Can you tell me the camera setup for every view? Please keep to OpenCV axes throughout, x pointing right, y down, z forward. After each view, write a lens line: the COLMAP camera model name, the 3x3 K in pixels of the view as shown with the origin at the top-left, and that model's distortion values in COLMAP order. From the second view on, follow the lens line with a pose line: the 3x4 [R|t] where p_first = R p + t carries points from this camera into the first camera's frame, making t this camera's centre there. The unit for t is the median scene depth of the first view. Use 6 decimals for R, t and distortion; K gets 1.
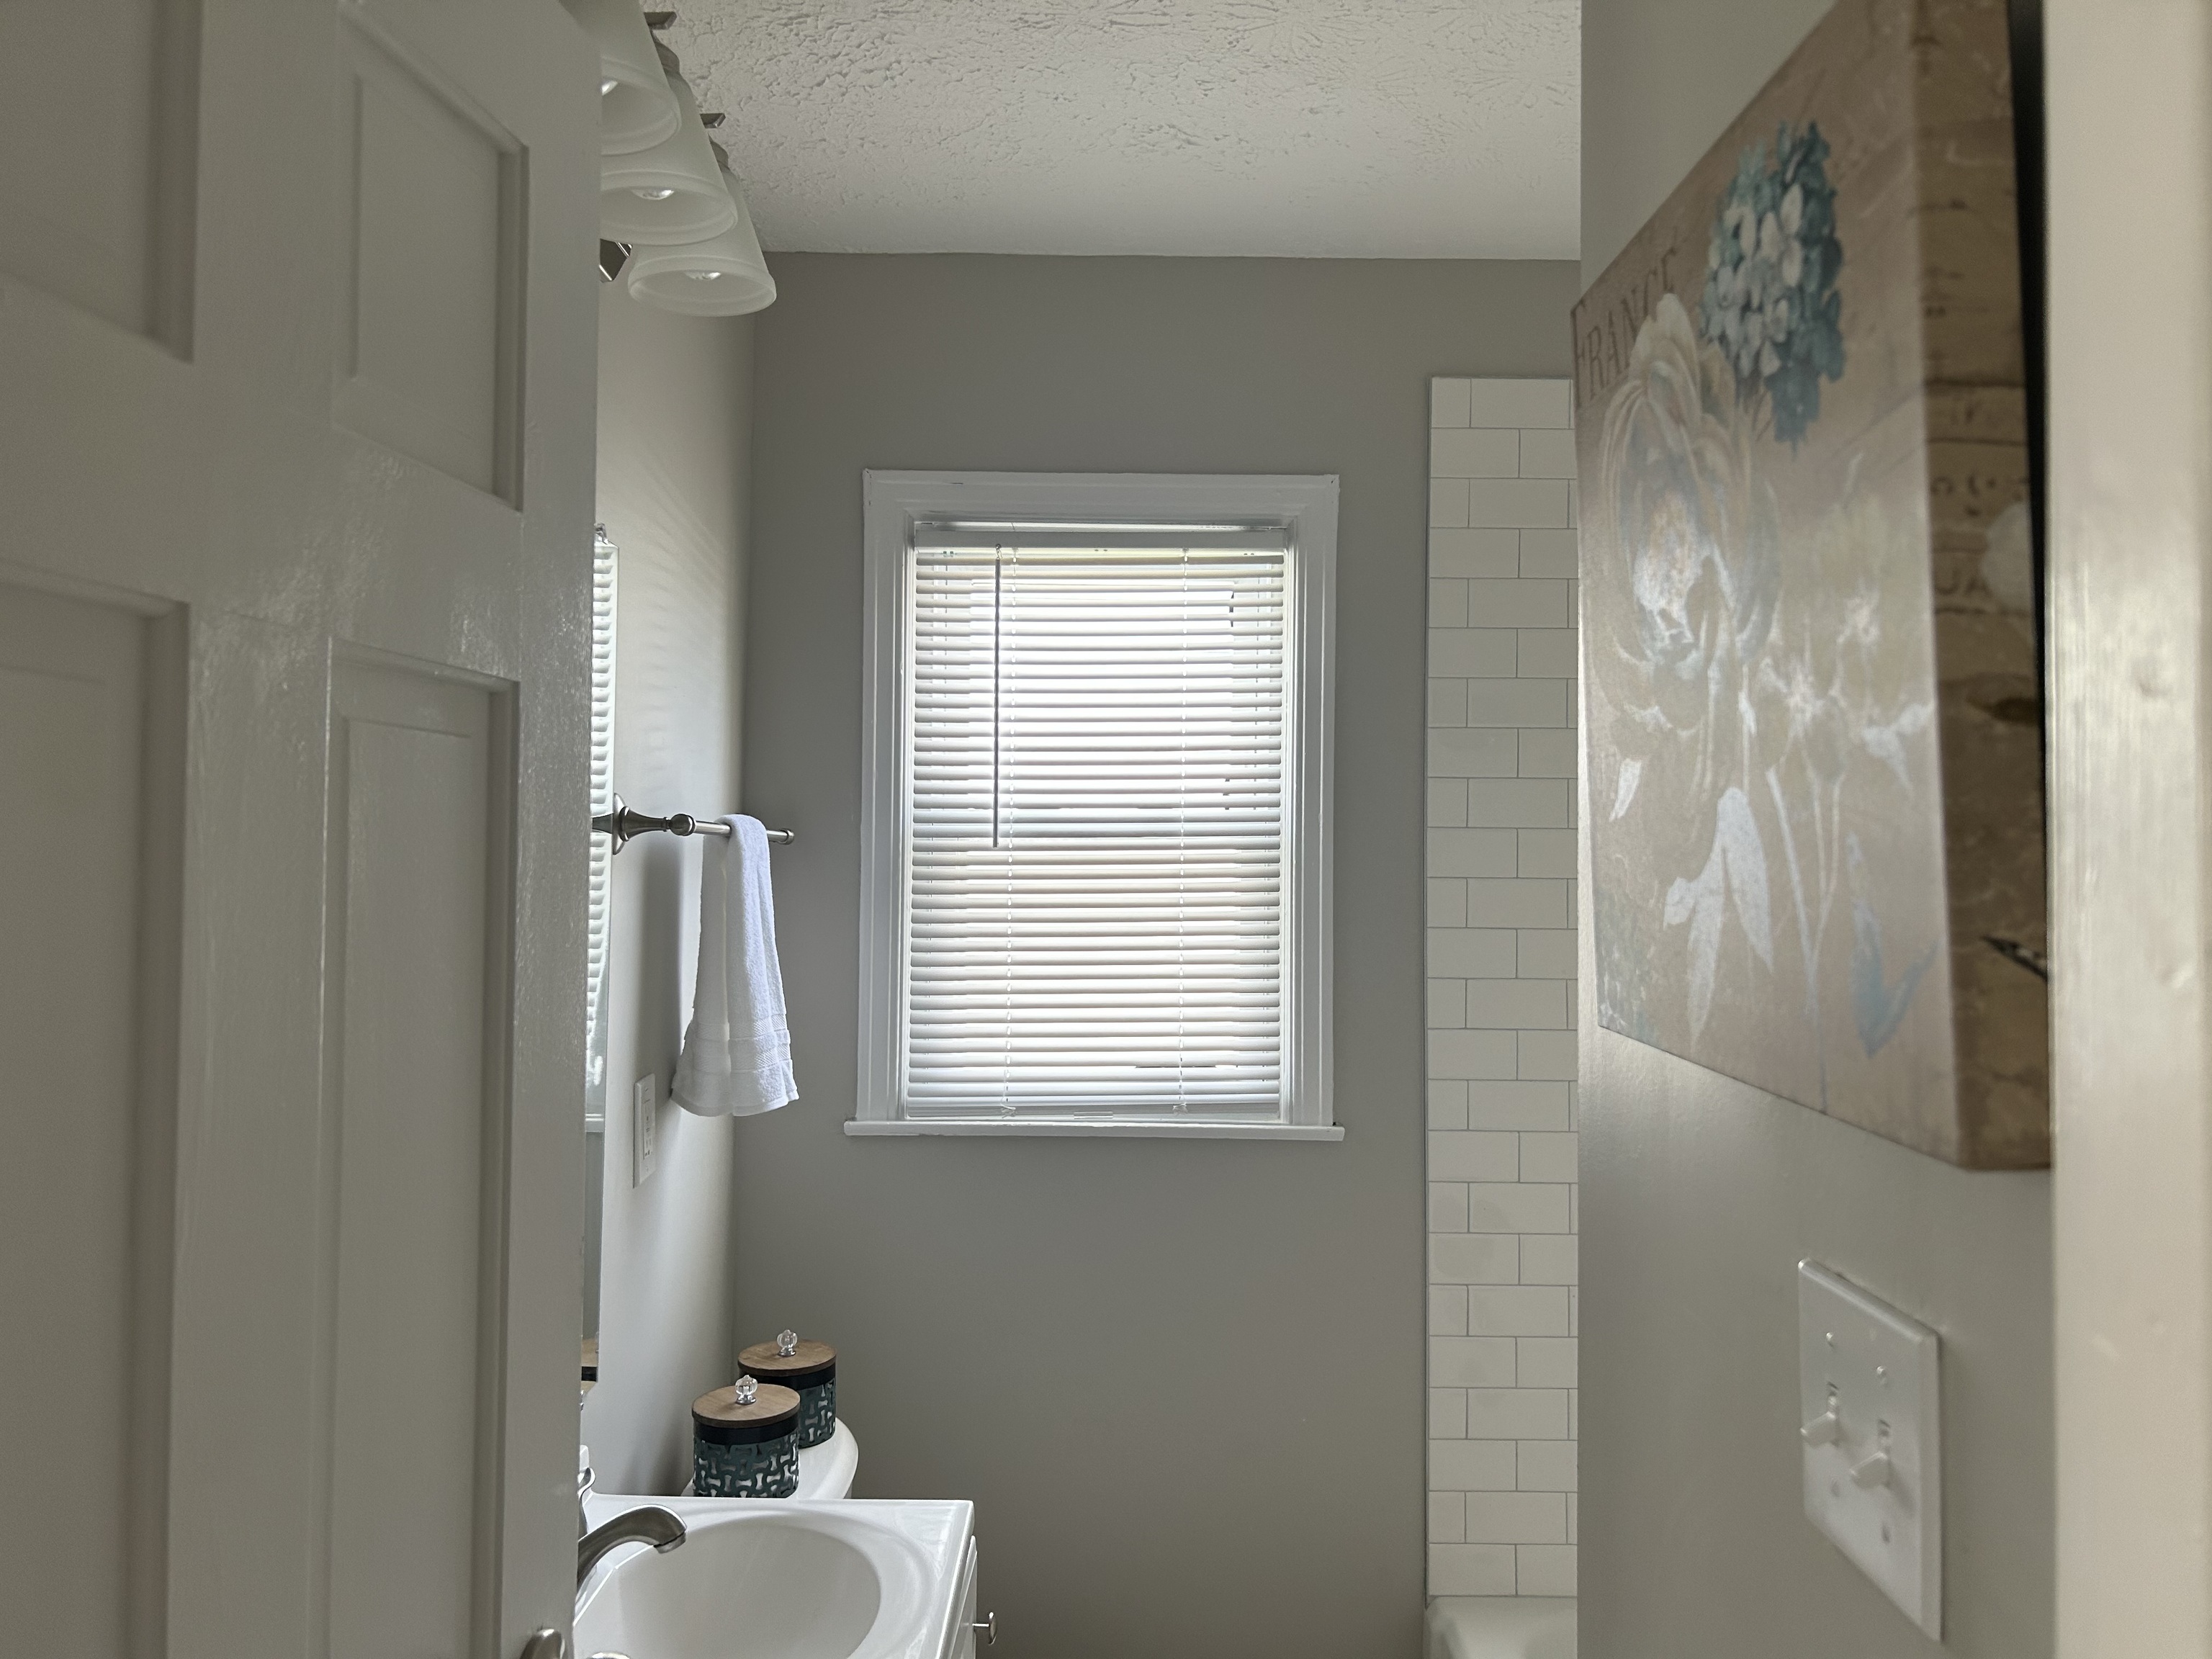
lens RADIAL K [[1667.7, 0, 1124.0], [0, 1667.7, 835.7], [0, 0, 1]] dist [0.050607, -0.066924]
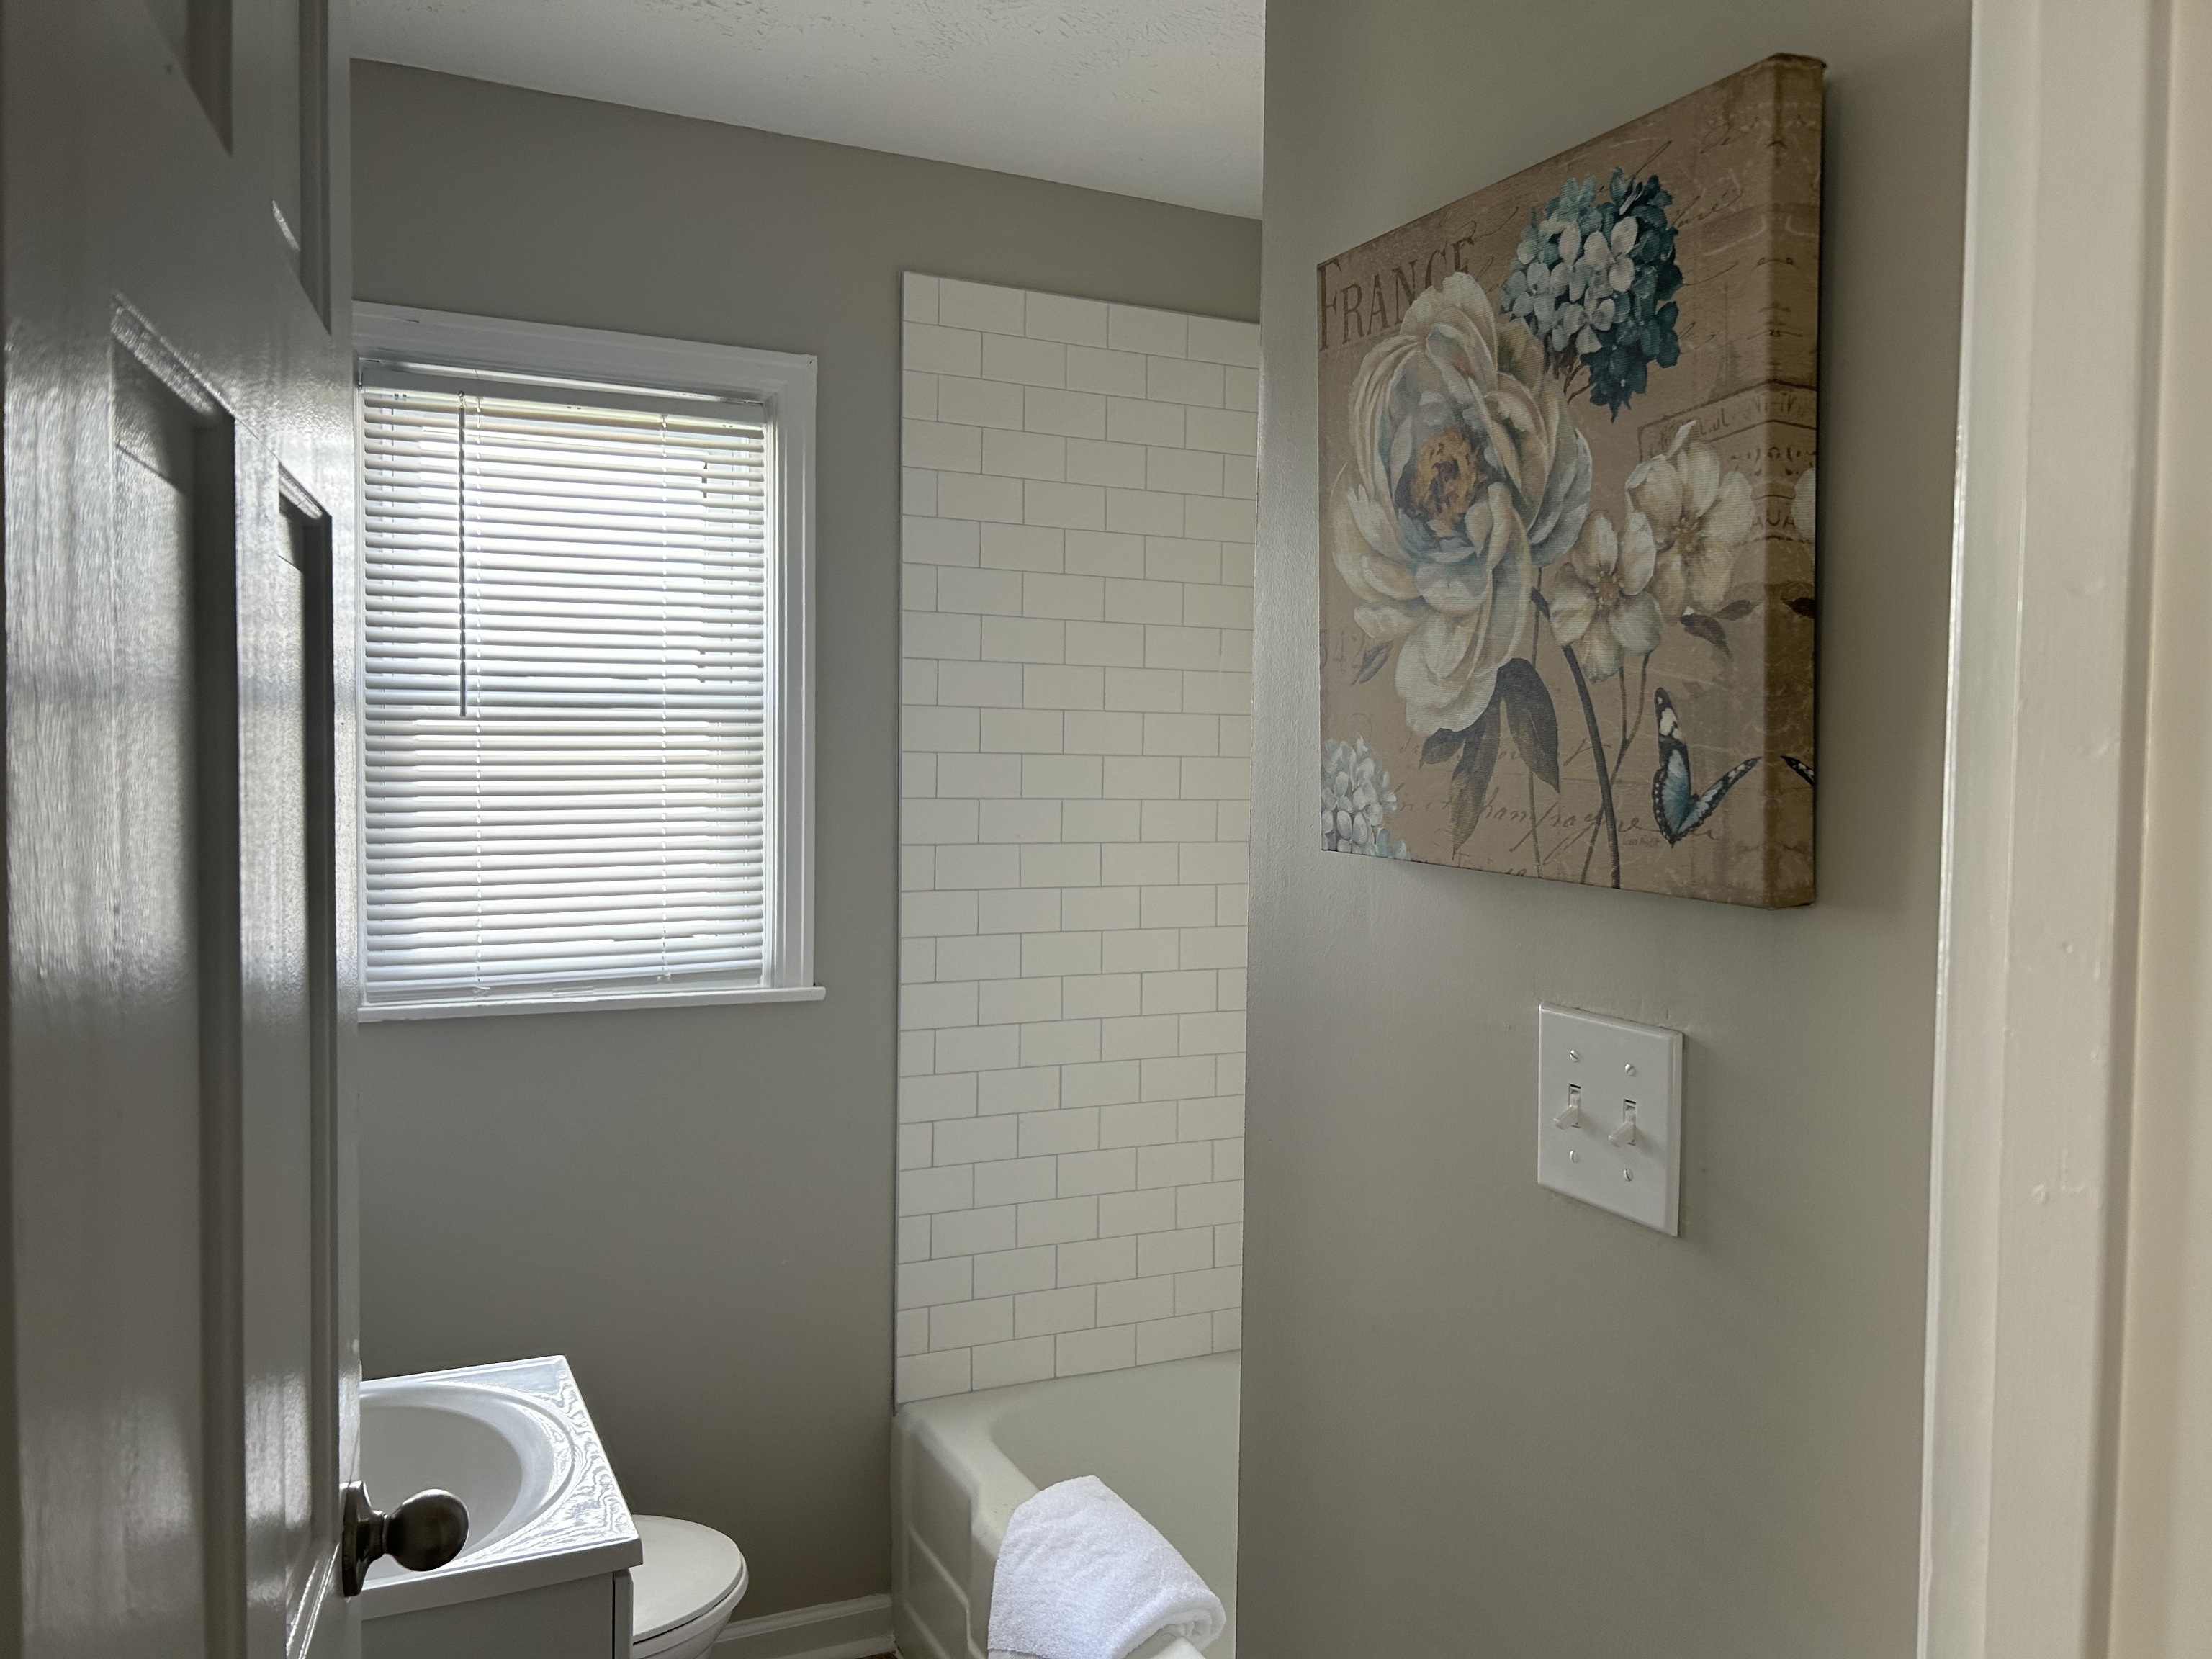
lens RADIAL K [[1667.7, 0, 1126.1], [0, 1667.7, 845.1], [0, 0, 1]] dist [0.050607, -0.066924]
pose [[0.900917, -0.021516, 0.433459, -0.152757], [-0.010088, 0.997462, 0.070478, 0.008881], [-0.433875, -0.067867, 0.898413, -0.024820]]
